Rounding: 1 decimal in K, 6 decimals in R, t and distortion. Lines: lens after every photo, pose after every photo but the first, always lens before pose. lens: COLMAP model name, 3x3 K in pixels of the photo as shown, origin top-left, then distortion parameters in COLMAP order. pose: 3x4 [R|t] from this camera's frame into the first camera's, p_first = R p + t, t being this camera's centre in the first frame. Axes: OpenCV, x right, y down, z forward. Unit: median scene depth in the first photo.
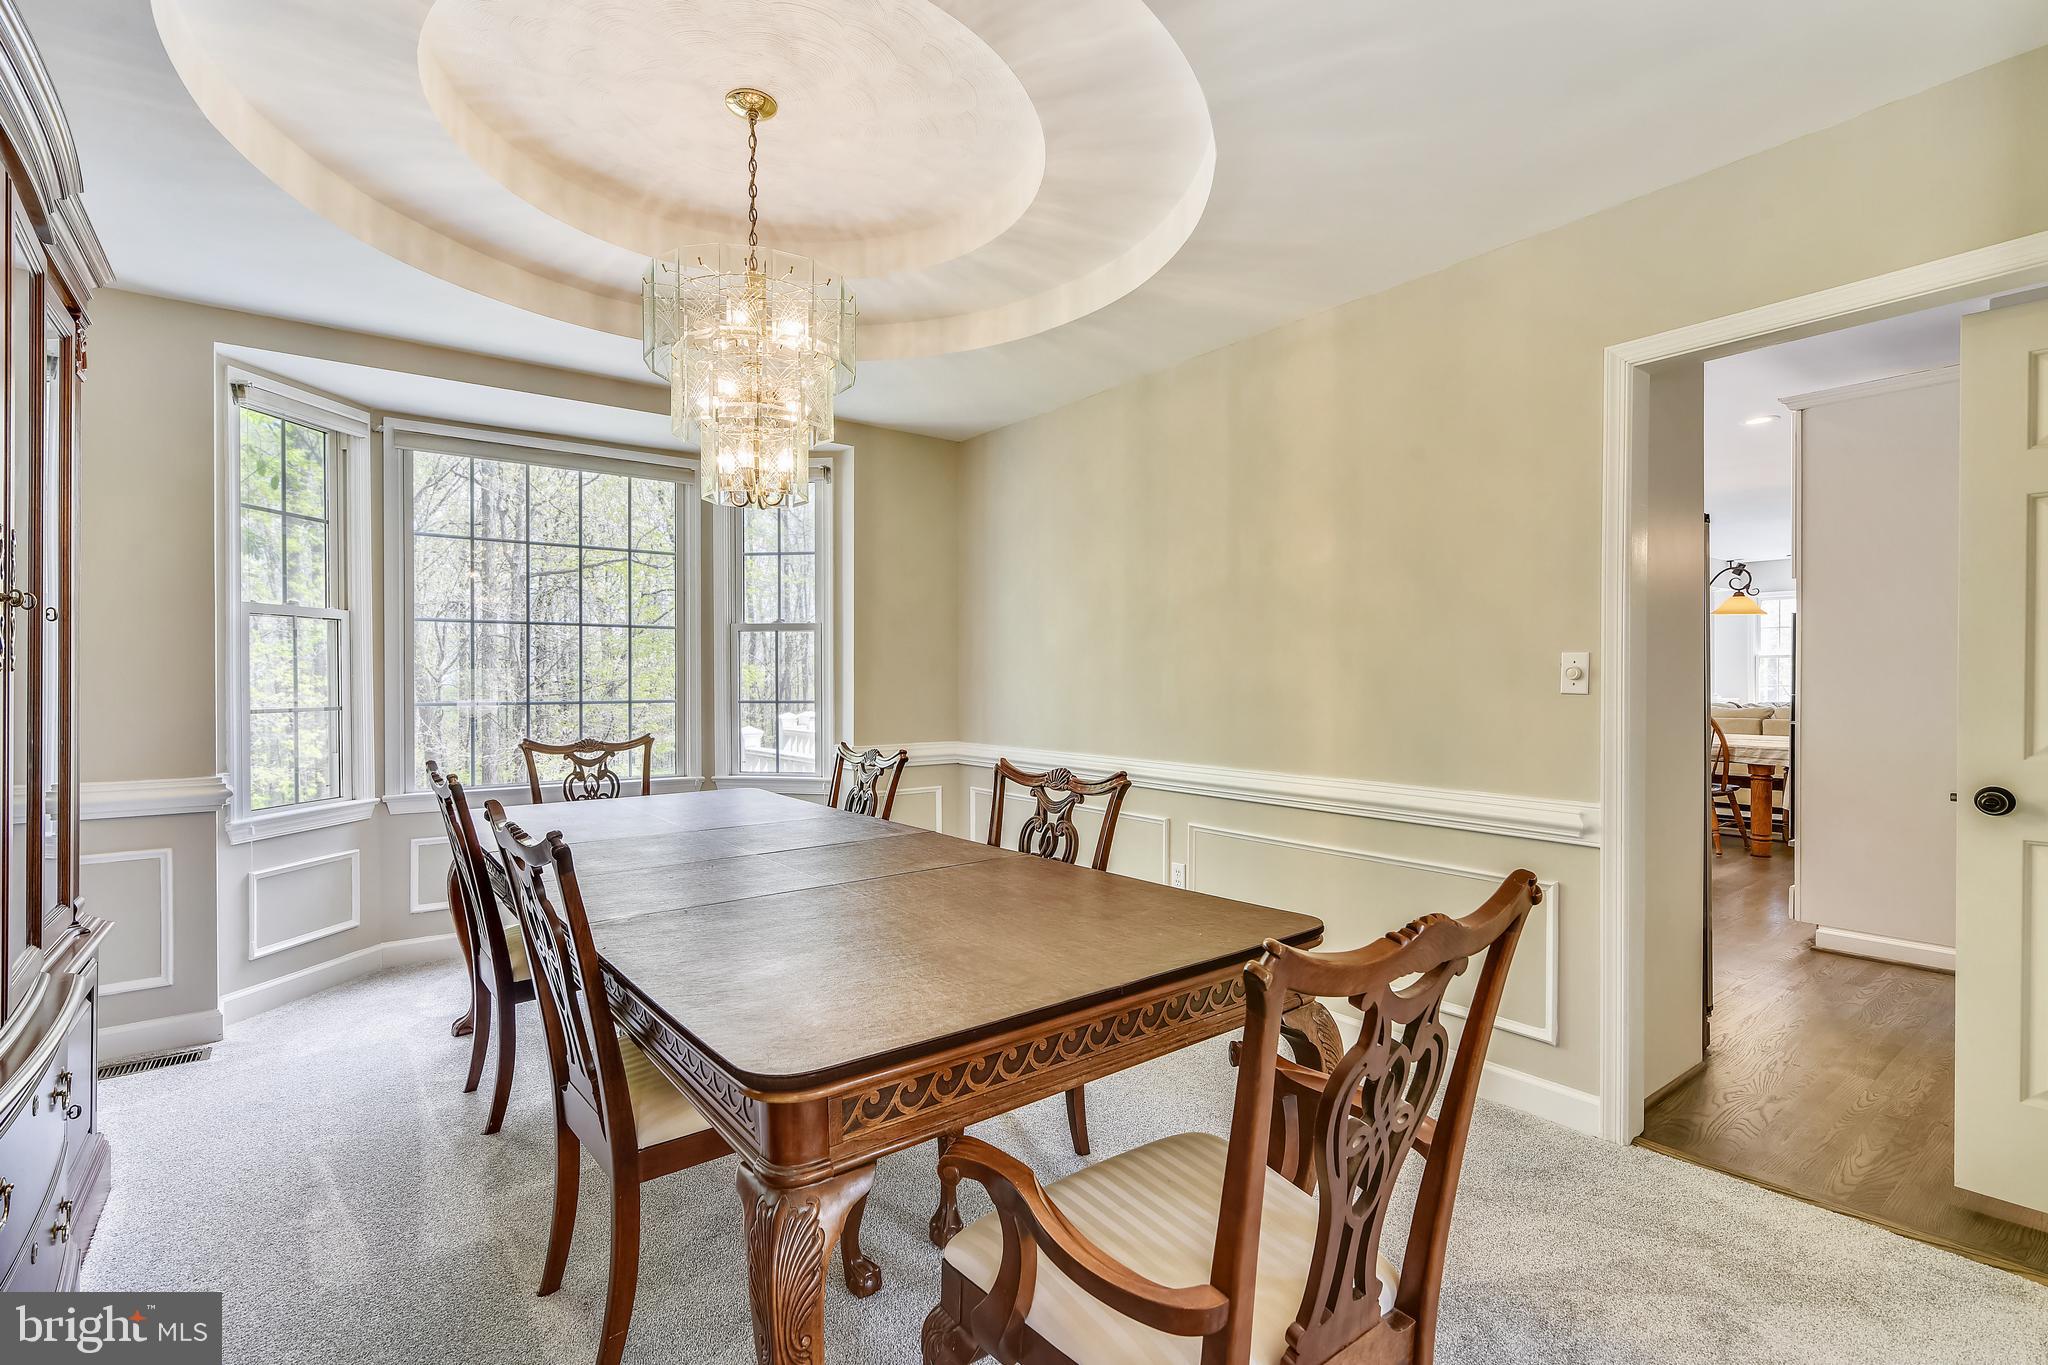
lens RADIAL K [[952.1, 0, 1008.5], [0, 952.1, 679.5], [0, 0, 1]] dist [0.003539, -0.000870]
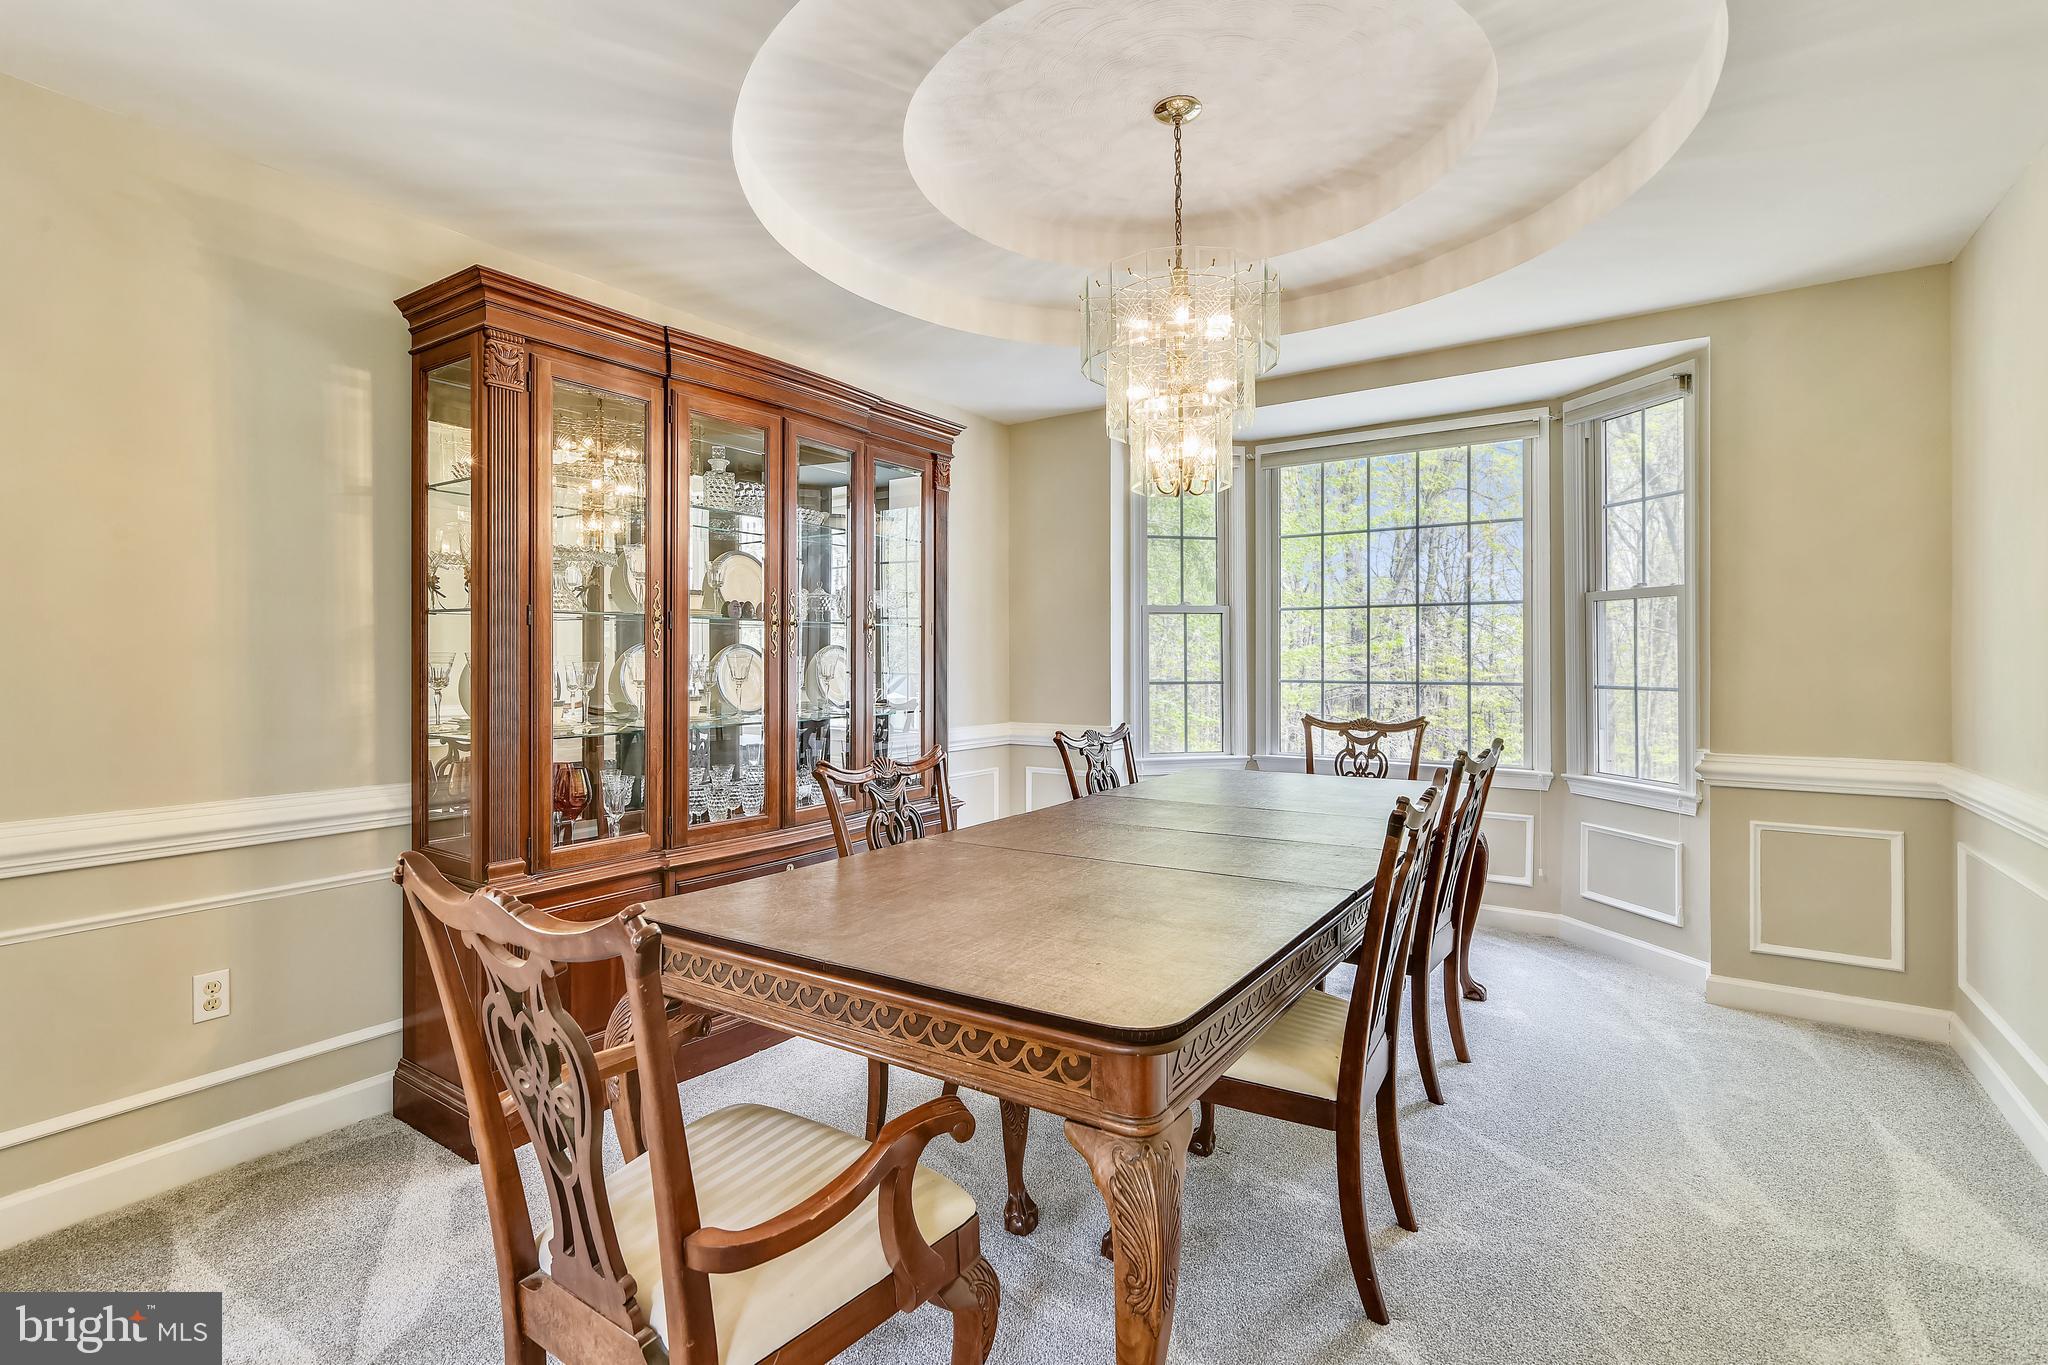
lens RADIAL K [[952.1, 0, 1009.0], [0, 952.1, 673.6], [0, 0, 1]] dist [0.003539, -0.000870]
pose [[0.323739, 0.012923, -0.946058, 0.411782], [0.000539, 0.999904, 0.013844, -0.000224], [0.946146, -0.004992, 0.323701, 0.306063]]
